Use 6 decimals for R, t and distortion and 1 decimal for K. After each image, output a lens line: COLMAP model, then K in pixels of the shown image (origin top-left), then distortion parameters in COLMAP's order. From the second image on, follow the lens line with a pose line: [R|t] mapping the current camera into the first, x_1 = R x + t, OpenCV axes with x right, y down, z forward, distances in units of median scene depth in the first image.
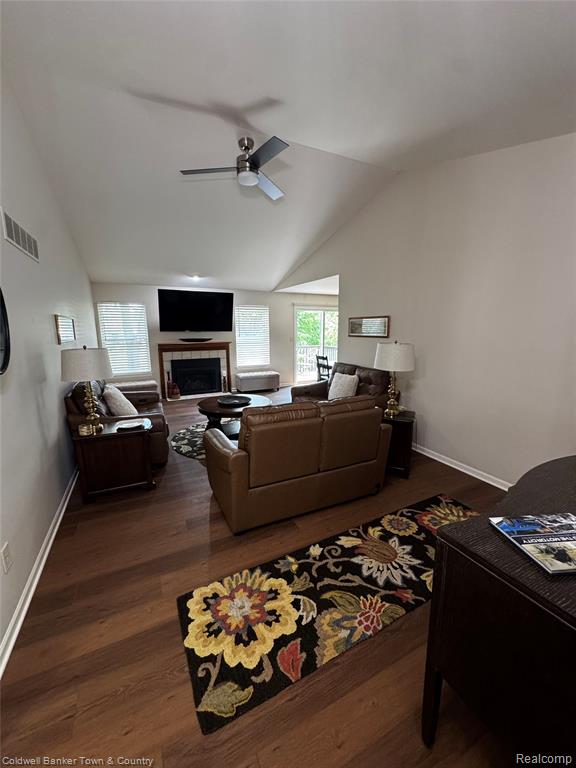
lens RADIAL K [[306.8, 0, 288.5], [0, 306.8, 383.7], [0, 0, 1]] dist [0.001351, 0.000011]
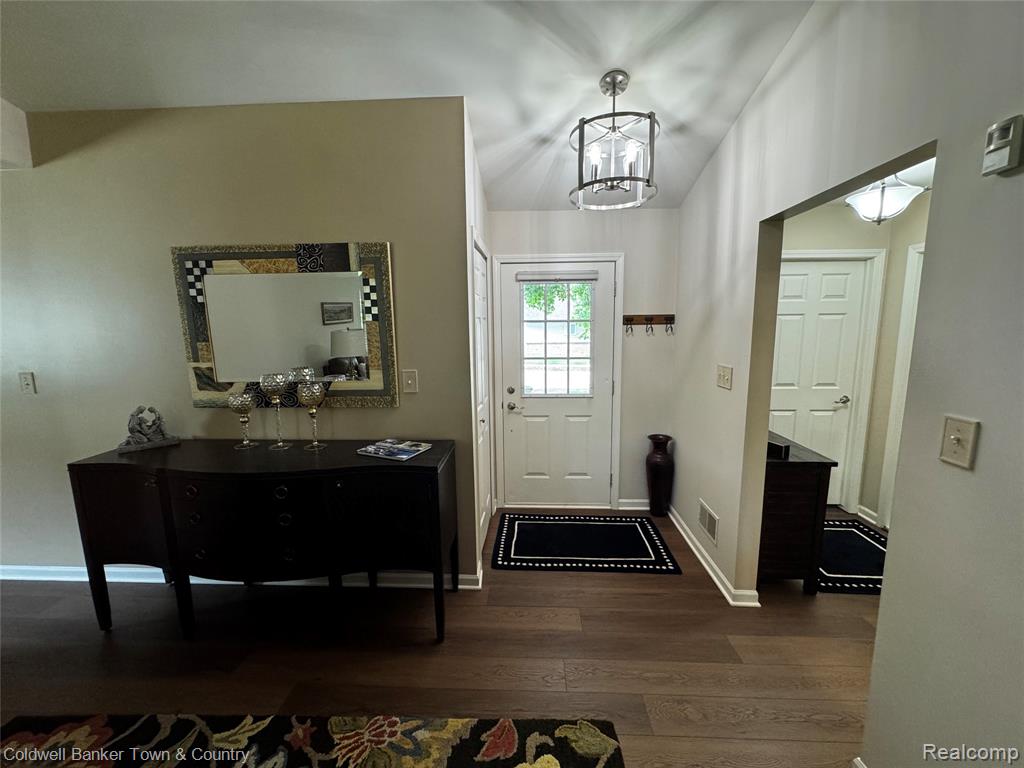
lens RADIAL K [[409.1, 0, 513.6], [0, 409.1, 384.1], [0, 0, 1]] dist [0.001351, 0.000011]
pose [[-0.878341, -0.056643, 0.474667, -0.458521], [0.097522, 0.950840, 0.293925, -0.267815], [-0.467981, 0.304457, -0.829638, 1.553503]]
